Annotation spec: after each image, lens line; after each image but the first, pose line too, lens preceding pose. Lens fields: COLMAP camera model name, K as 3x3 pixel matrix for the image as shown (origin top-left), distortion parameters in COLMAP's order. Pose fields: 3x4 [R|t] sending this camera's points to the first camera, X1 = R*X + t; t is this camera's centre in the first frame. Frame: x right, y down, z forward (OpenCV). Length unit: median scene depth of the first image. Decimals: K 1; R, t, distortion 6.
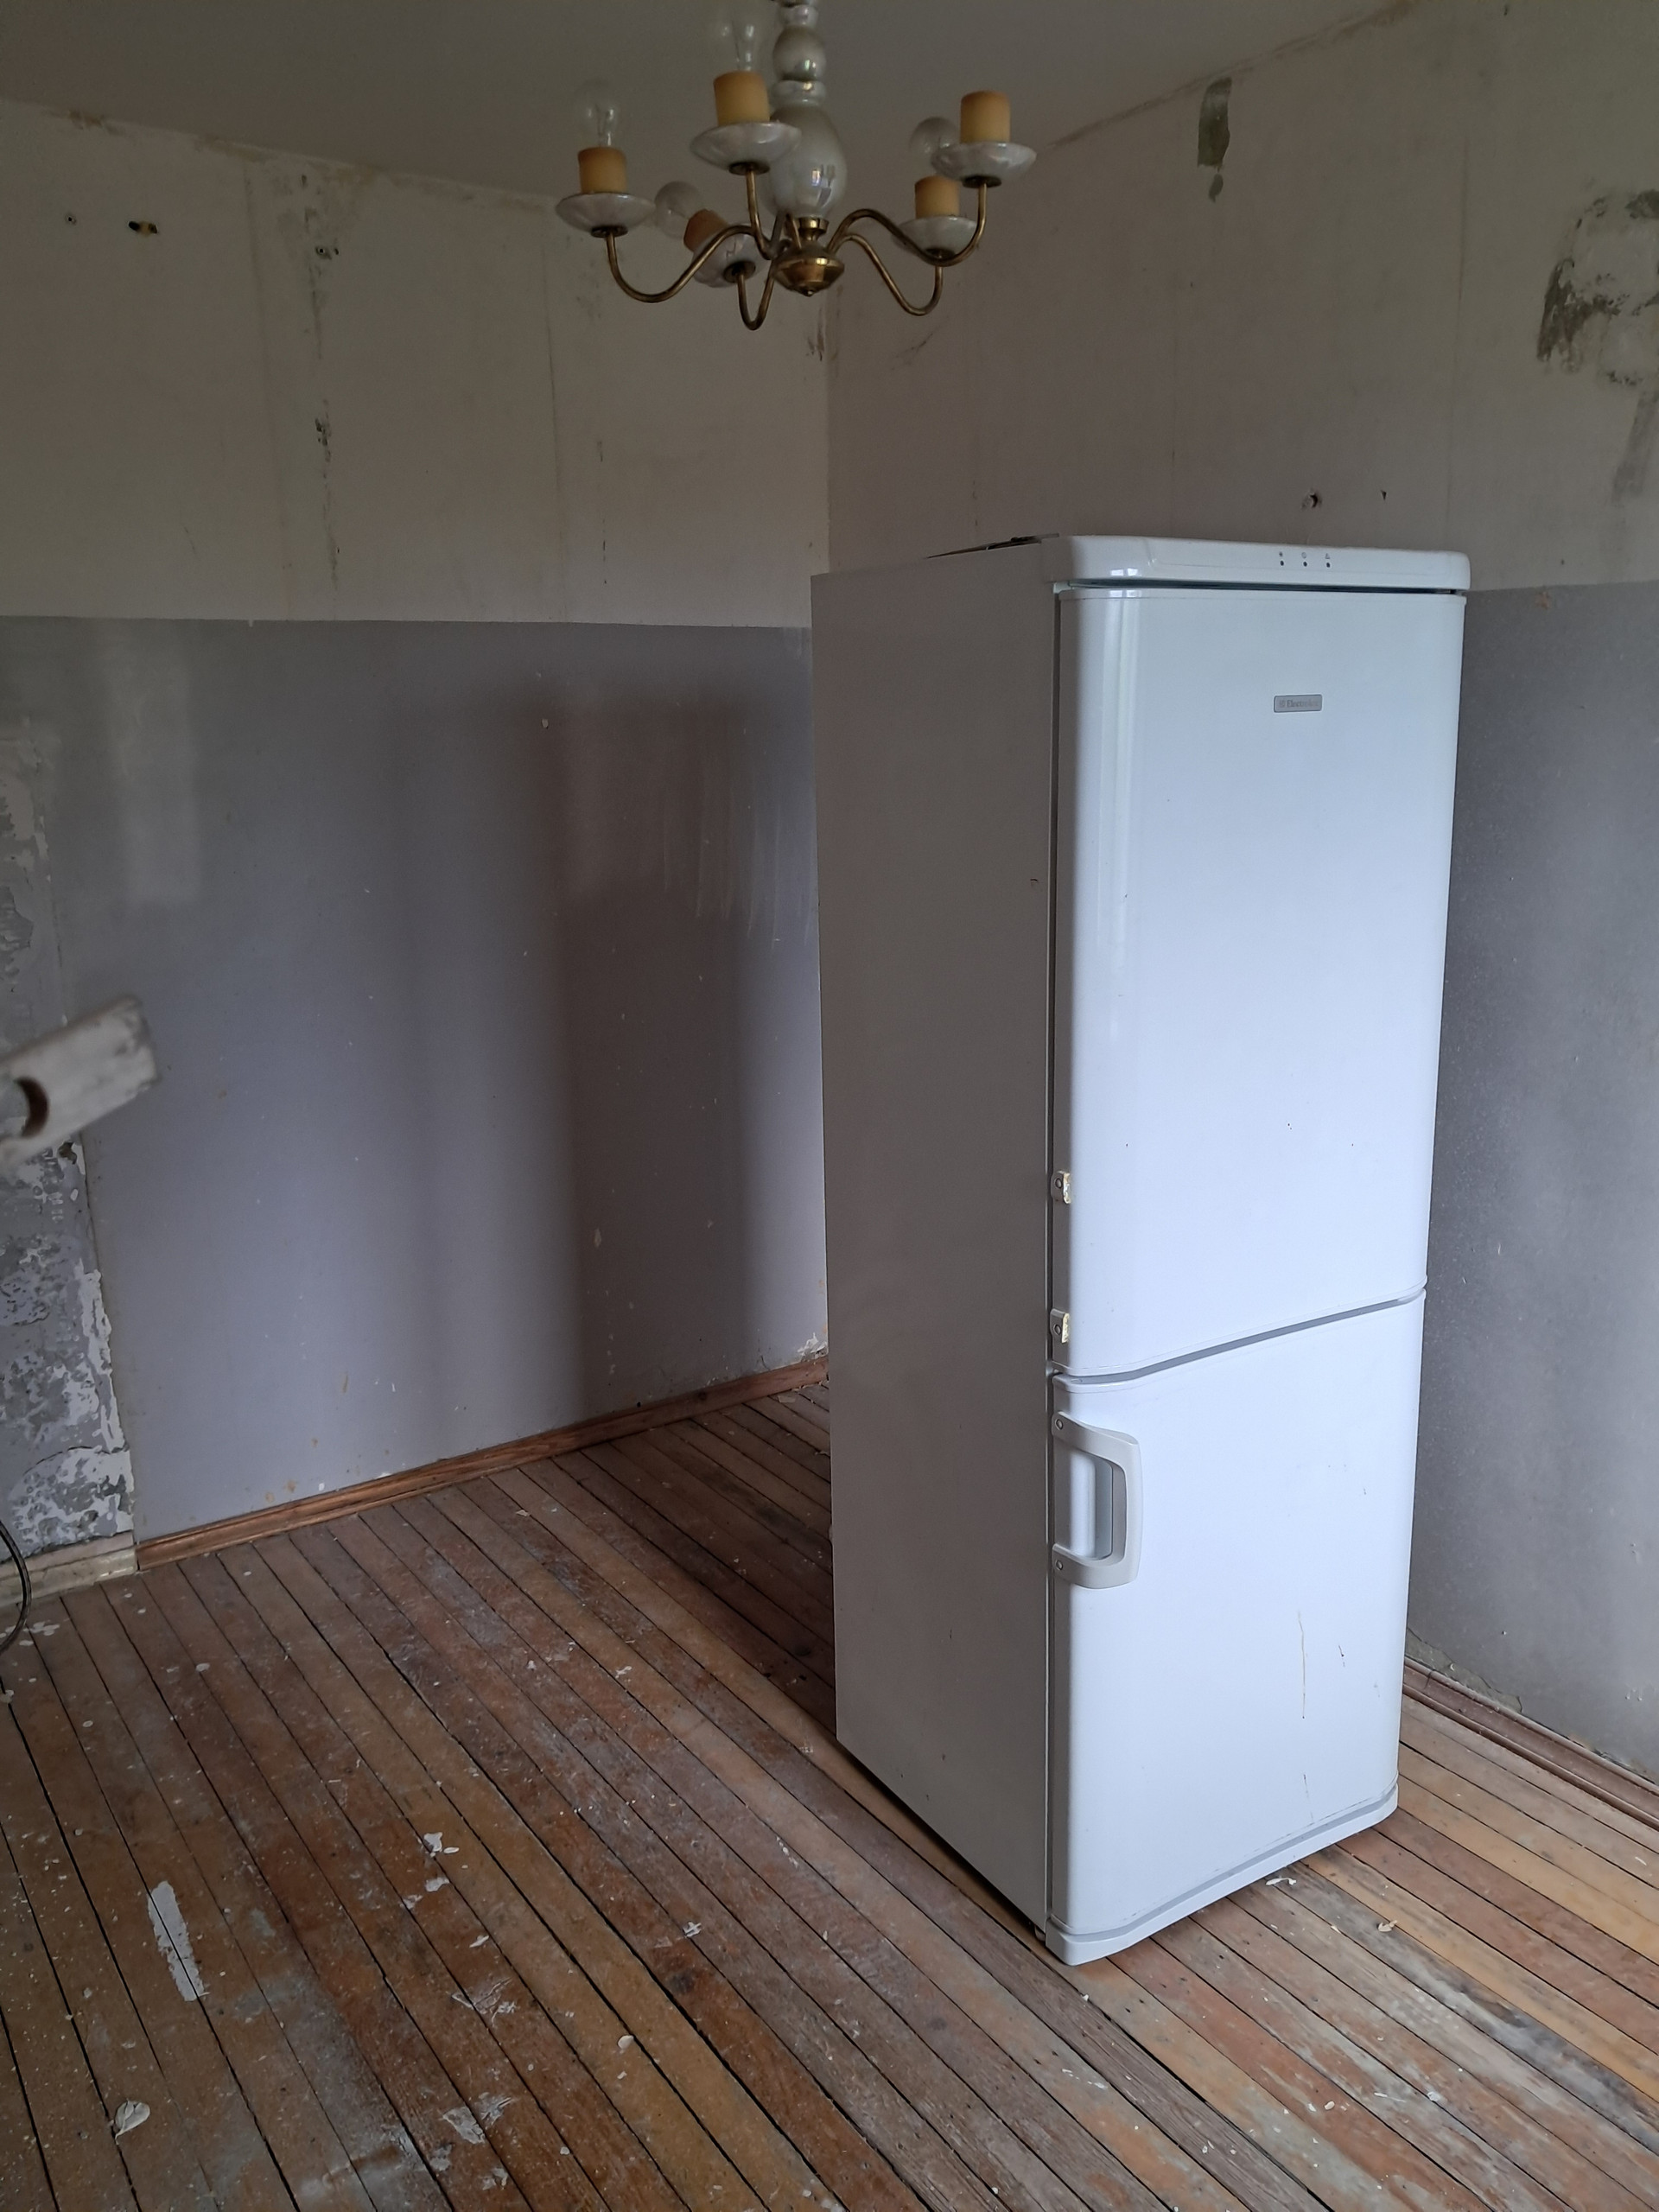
lens RADIAL K [[1740.9, 0, 829.1], [0, 1740.9, 1062.5], [0, 0, 1]] dist [-0.006778, -0.002097]
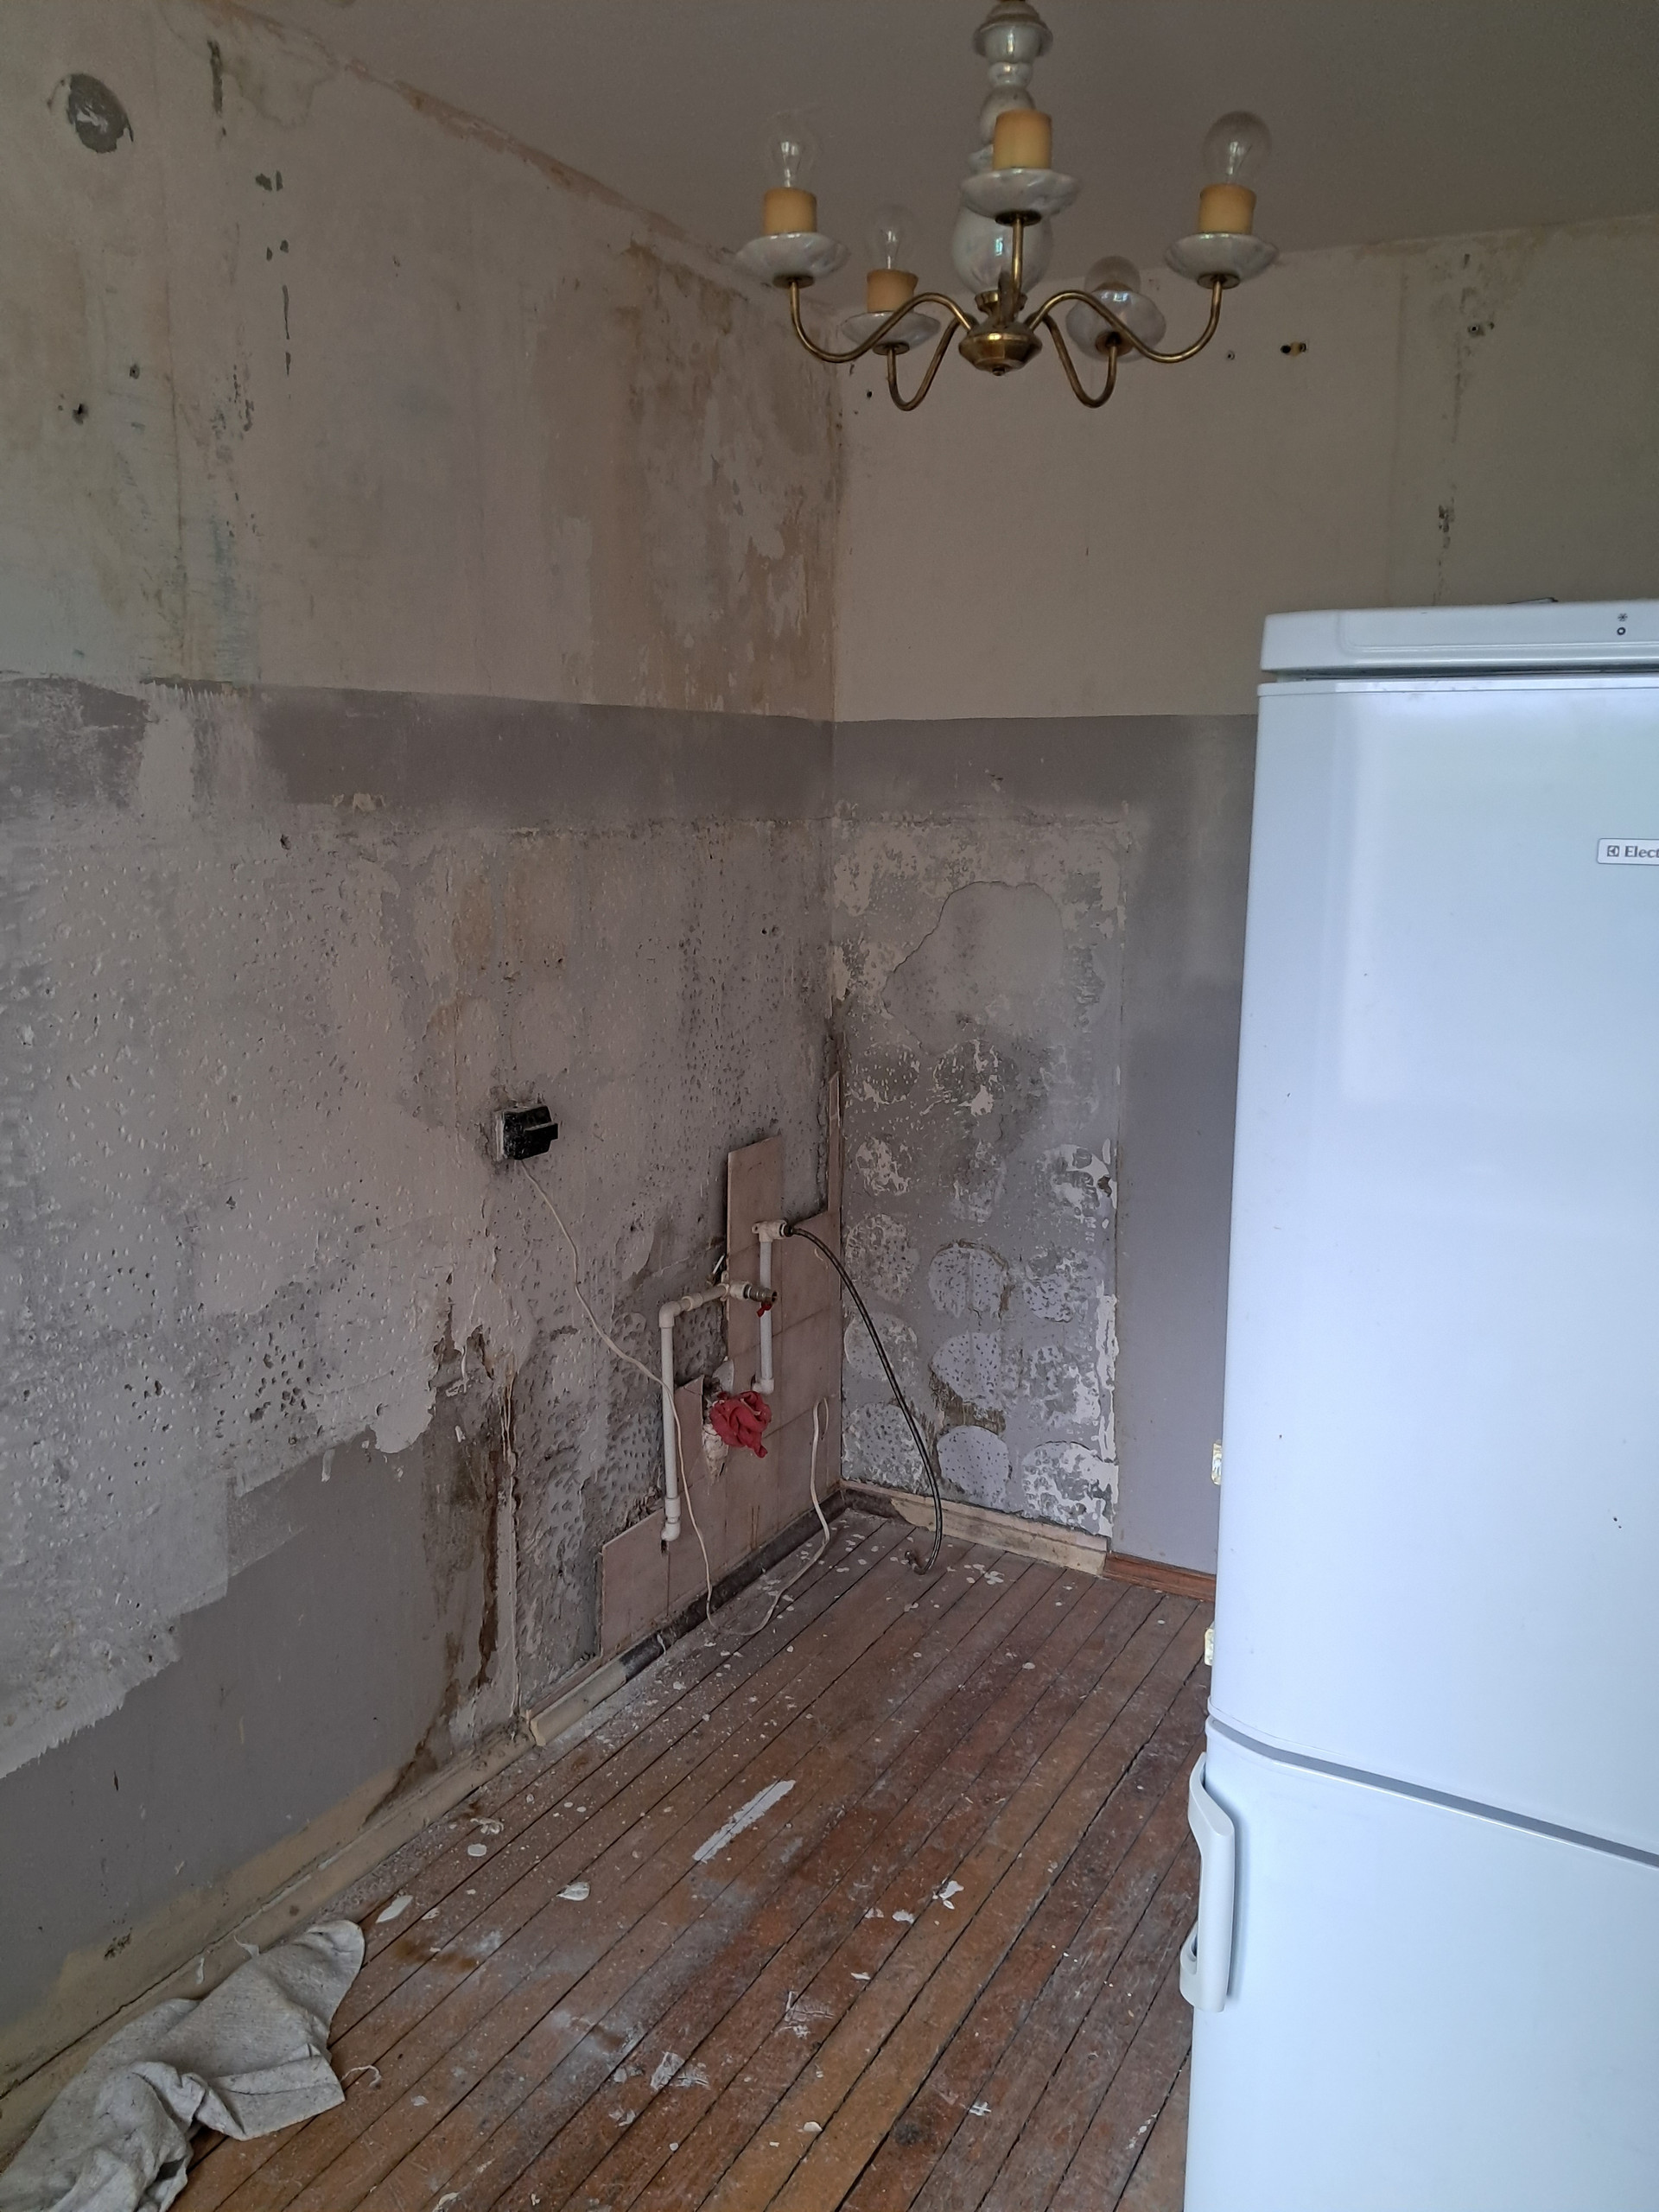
lens RADIAL K [[1743.2, 0, 884.4], [0, 1743.2, 1060.0], [0, 0, 1]] dist [0.042225, -0.063977]
pose [[0.469017, 0.161724, -0.868256, 0.461965], [-0.201125, 0.976819, 0.073301, -0.081166], [0.859983, 0.140249, 0.490672, 0.306963]]
